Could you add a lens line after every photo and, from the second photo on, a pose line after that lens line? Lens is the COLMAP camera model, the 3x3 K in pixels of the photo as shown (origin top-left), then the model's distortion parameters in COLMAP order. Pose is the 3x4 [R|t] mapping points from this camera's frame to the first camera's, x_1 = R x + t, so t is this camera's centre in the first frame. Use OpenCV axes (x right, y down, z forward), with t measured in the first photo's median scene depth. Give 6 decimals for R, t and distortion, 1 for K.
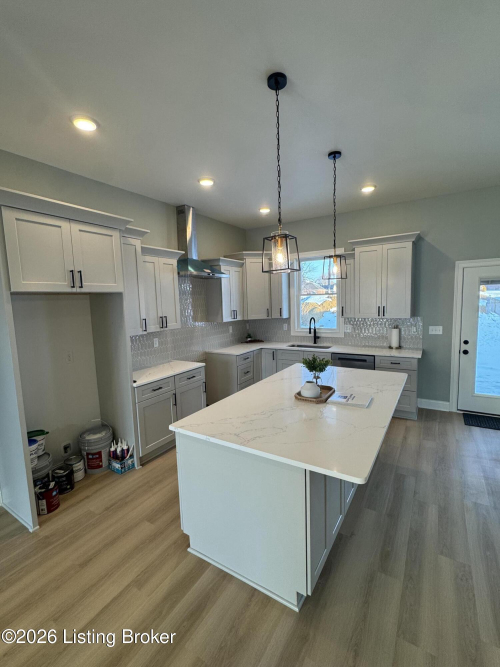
lens RADIAL K [[298.5, 0, 250.0], [0, 298.5, 333.5], [0, 0, 1]] dist [-0.009574, 0.000100]
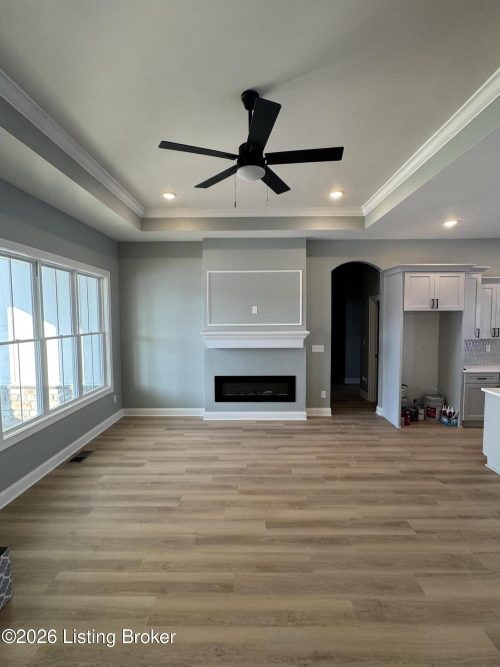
lens RADIAL K [[298.5, 0, 250.0], [0, 298.5, 333.5], [0, 0, 1]] dist [-0.009574, 0.000100]
pose [[0.512090, 0.078237, -0.855361, 0.333453], [-0.105074, 0.994070, 0.028017, 0.052923], [0.852481, 0.075529, 0.517274, -0.730813]]
